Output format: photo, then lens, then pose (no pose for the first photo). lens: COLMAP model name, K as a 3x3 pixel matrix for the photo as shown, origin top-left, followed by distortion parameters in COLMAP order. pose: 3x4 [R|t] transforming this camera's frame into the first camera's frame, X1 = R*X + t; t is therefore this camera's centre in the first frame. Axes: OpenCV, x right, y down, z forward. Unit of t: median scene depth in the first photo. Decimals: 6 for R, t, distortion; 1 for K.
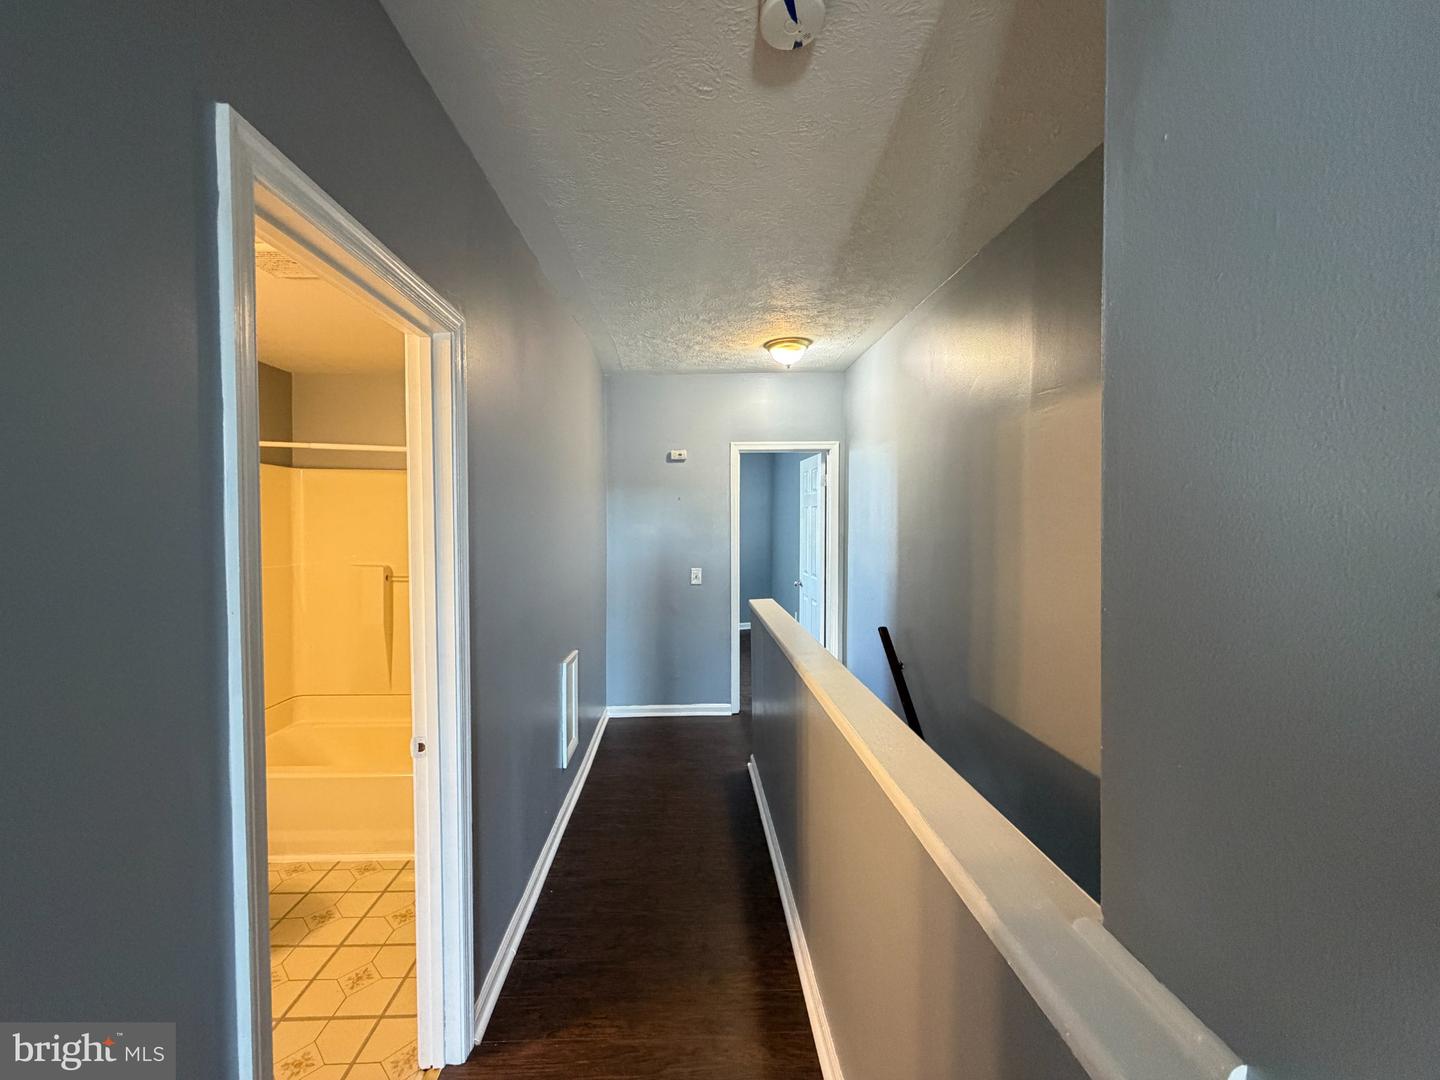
lens RADIAL K [[573.2, 0, 716.1], [0, 573.2, 536.0], [0, 0, 1]] dist [0.000443, 0.000201]
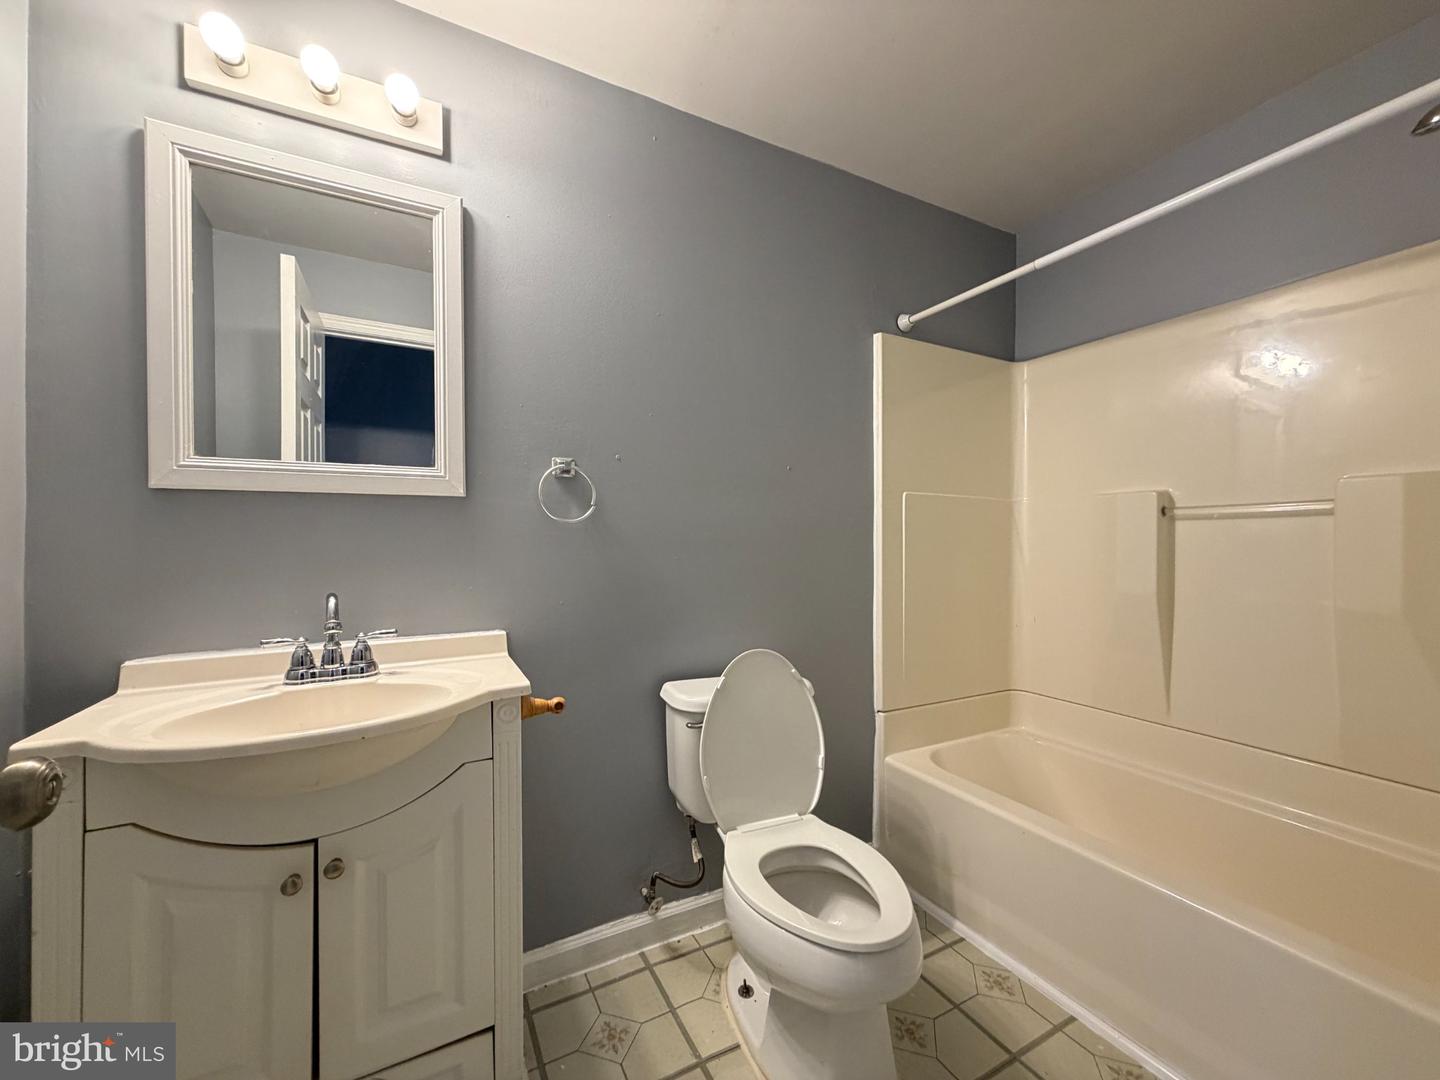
lens RADIAL K [[573.2, 0, 722.1], [0, 573.2, 545.3], [0, 0, 1]] dist [0.000443, 0.000201]
pose [[0.426531, -0.003095, -0.904467, -0.256735], [-0.021949, 0.999664, -0.013771, 0.123276], [0.904206, 0.025726, 0.426320, 0.382461]]
